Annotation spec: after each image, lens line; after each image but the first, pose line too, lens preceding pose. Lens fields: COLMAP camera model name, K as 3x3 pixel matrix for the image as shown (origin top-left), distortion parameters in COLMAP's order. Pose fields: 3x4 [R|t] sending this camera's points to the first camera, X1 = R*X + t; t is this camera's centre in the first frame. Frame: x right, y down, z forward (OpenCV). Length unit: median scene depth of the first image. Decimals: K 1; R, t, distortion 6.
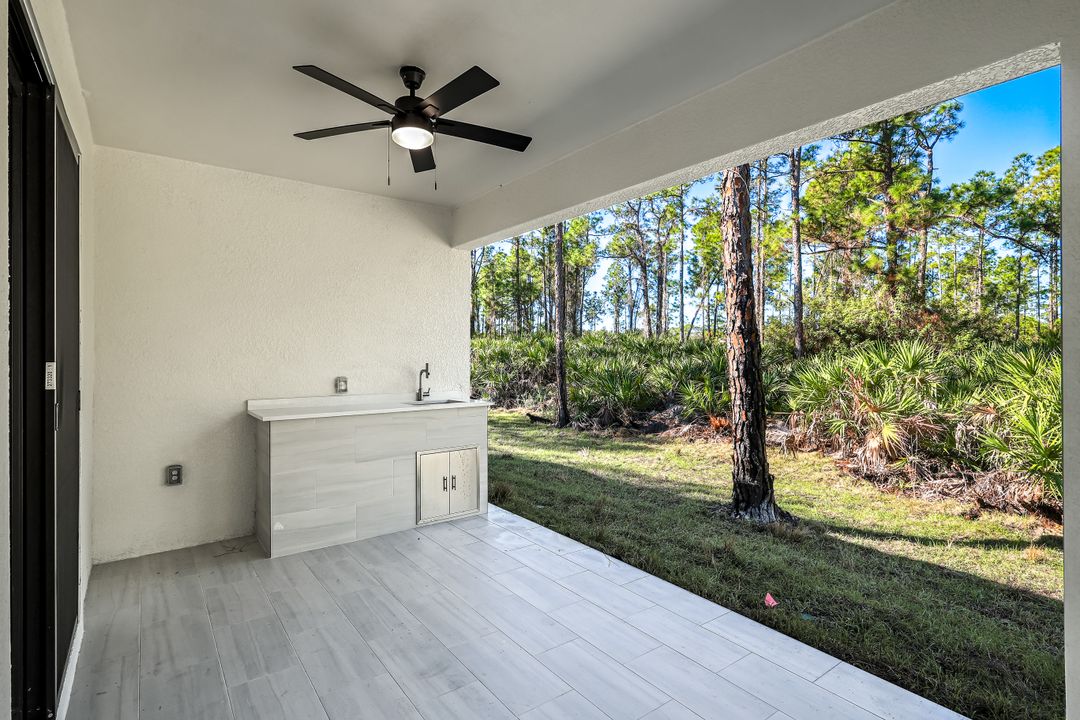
lens RADIAL K [[529.8, 0, 538.6], [0, 529.8, 357.1], [0, 0, 1]] dist [0.002792, 0.000556]
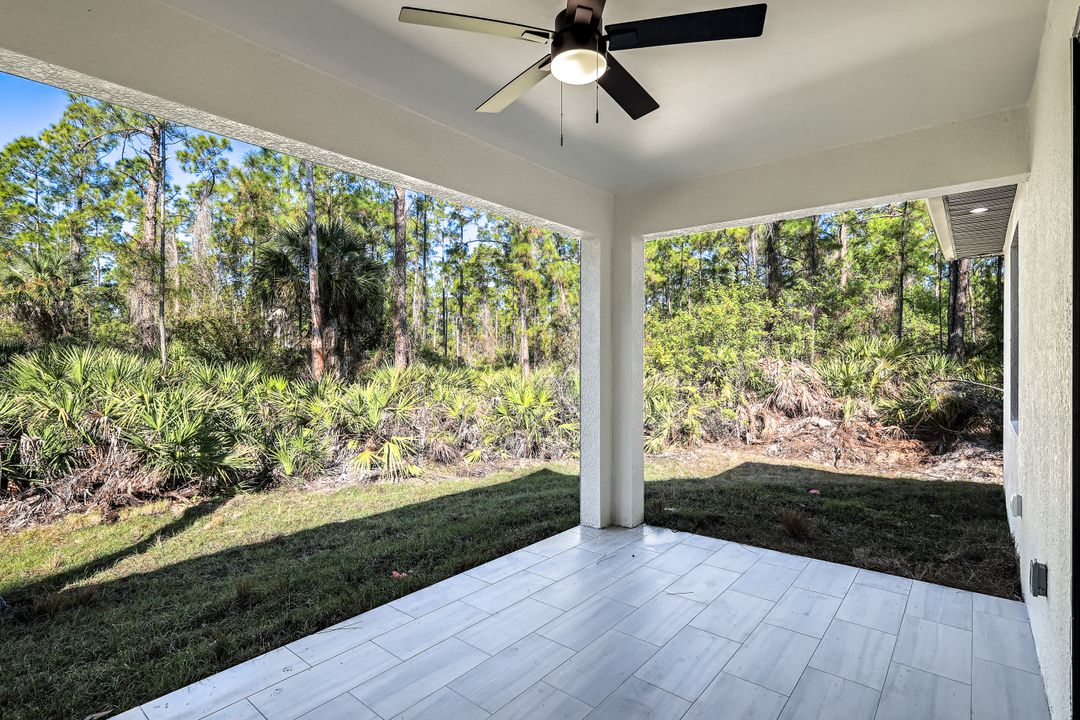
lens RADIAL K [[529.8, 0, 538.8], [0, 529.8, 355.8], [0, 0, 1]] dist [0.002792, 0.000556]
pose [[-0.234107, -0.001237, 0.972210, -0.396242], [0.006432, 0.999975, 0.002821, -0.007726], [-0.972190, 0.006913, -0.234093, 0.519715]]
